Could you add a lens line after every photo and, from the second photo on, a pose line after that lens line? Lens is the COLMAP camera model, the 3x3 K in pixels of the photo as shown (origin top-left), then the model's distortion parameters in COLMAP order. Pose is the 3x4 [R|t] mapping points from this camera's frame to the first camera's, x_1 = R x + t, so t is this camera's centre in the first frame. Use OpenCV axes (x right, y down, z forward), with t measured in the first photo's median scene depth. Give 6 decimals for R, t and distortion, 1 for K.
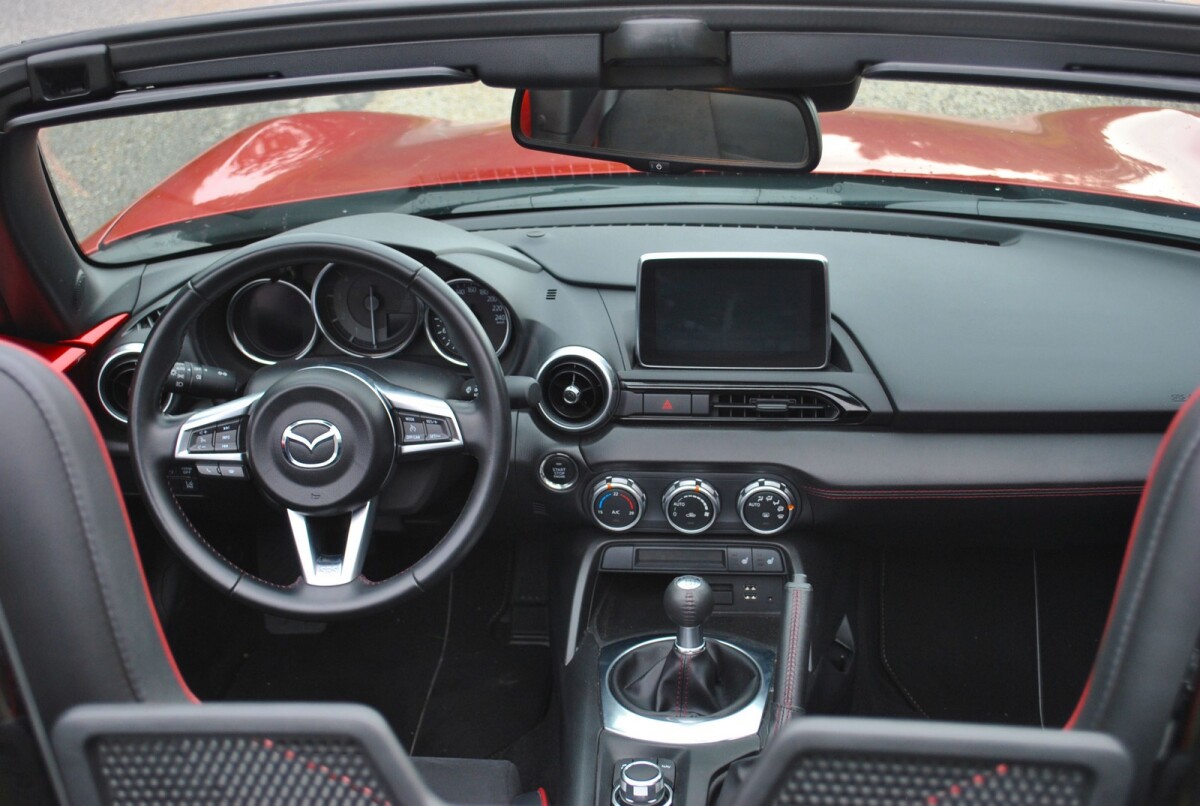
lens RADIAL K [[1712.1, 0, 596.2], [0, 1712.1, 396.0], [0, 0, 1]] dist [-0.029522, 0.000000]
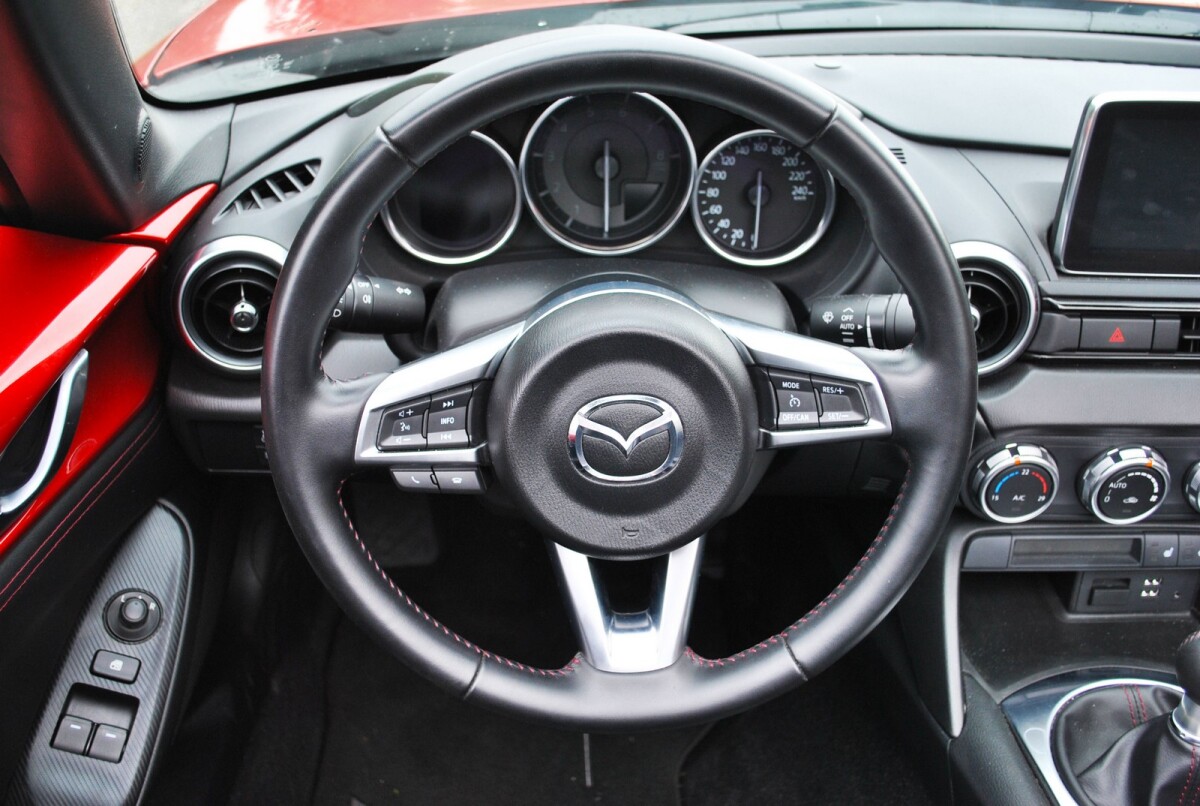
lens RADIAL K [[1182.0, 0, 599.8], [0, 1182.0, 400.2], [0, 0, 1]] dist [-0.055296, 0.000000]
pose [[0.991578, -0.021894, 0.127644, -0.205504], [0.002504, 0.988664, 0.150125, -0.036798], [-0.129484, -0.148541, 0.980393, 0.593522]]
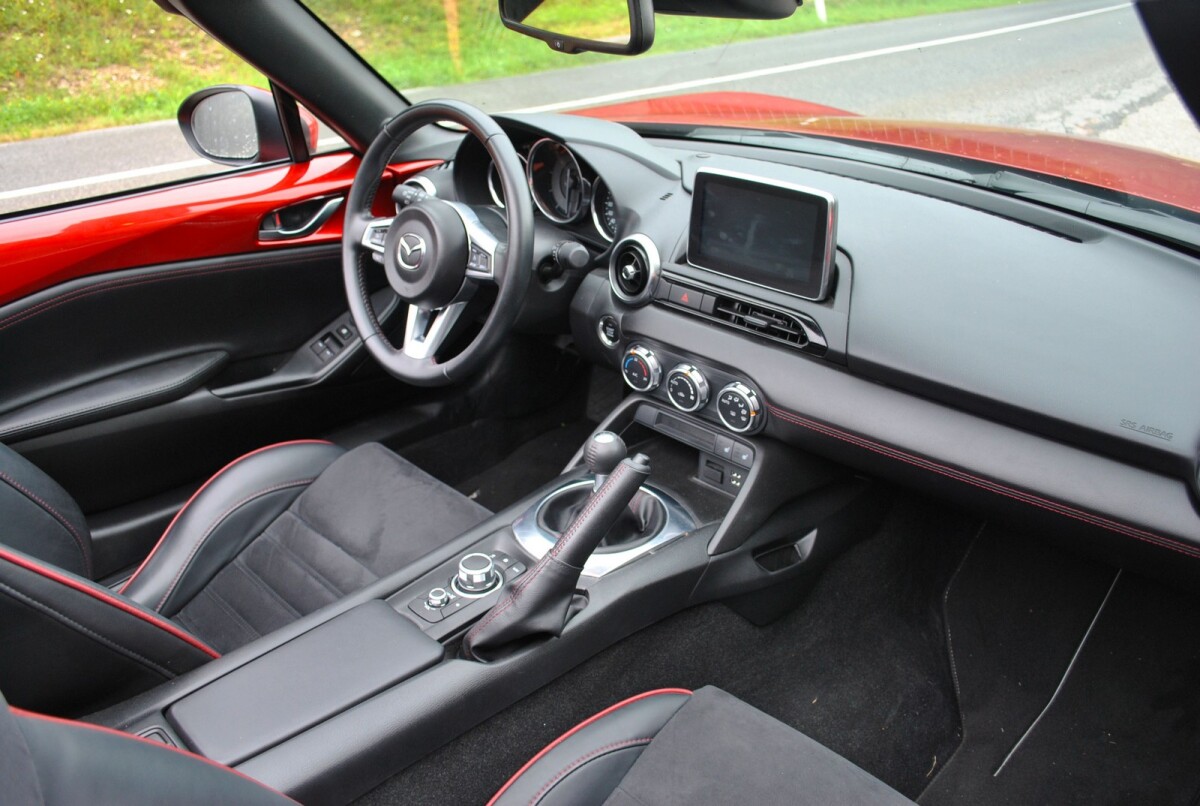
lens RADIAL K [[944.0, 0, 604.6], [0, 944.0, 400.5], [0, 0, 1]] dist [-0.076842, 0.013613]
pose [[0.781168, 0.302010, -0.546413, 0.371963], [-0.257275, 0.953165, 0.159019, -0.016128], [0.568847, 0.016357, 0.822281, 0.438480]]
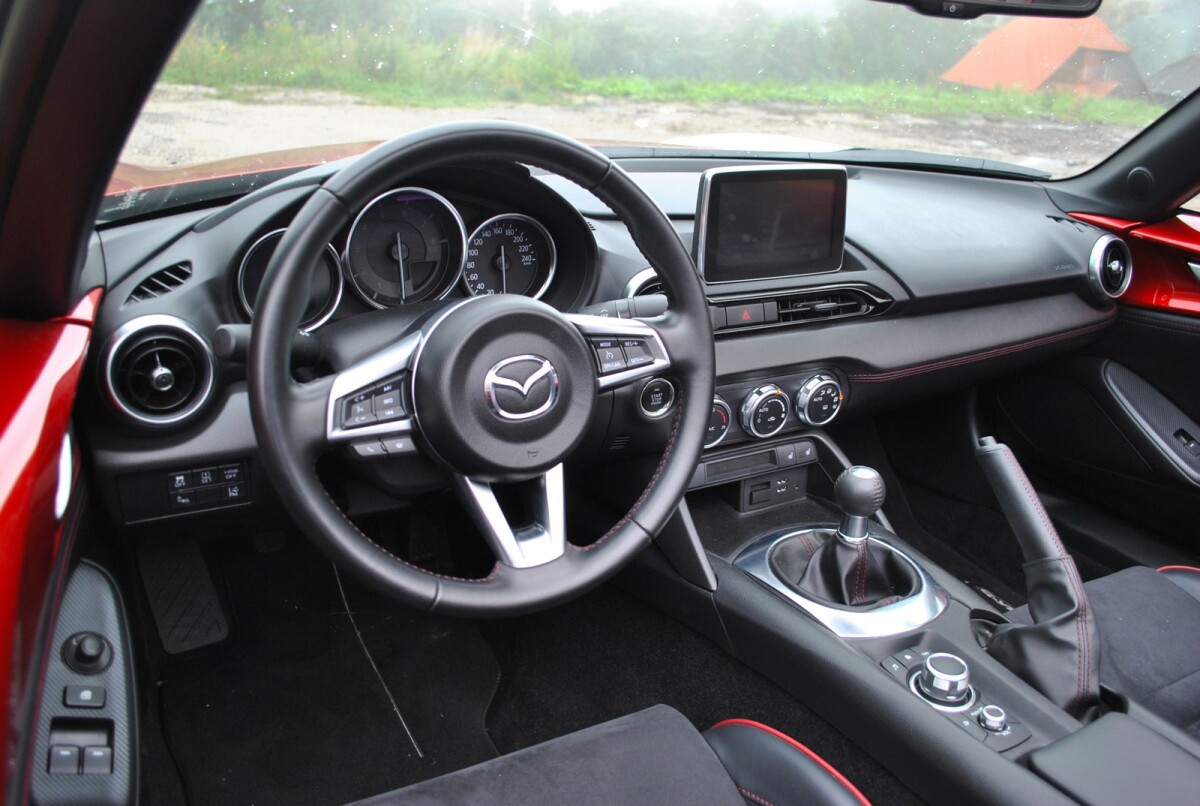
lens RADIAL K [[944.0, 0, 596.6], [0, 944.0, 396.9], [0, 0, 1]] dist [-0.076842, 0.013613]
pose [[0.827531, -0.145410, 0.542262, -0.345003], [0.154467, 0.987570, 0.029094, 0.023220], [-0.539752, 0.059686, 0.839705, 0.576623]]
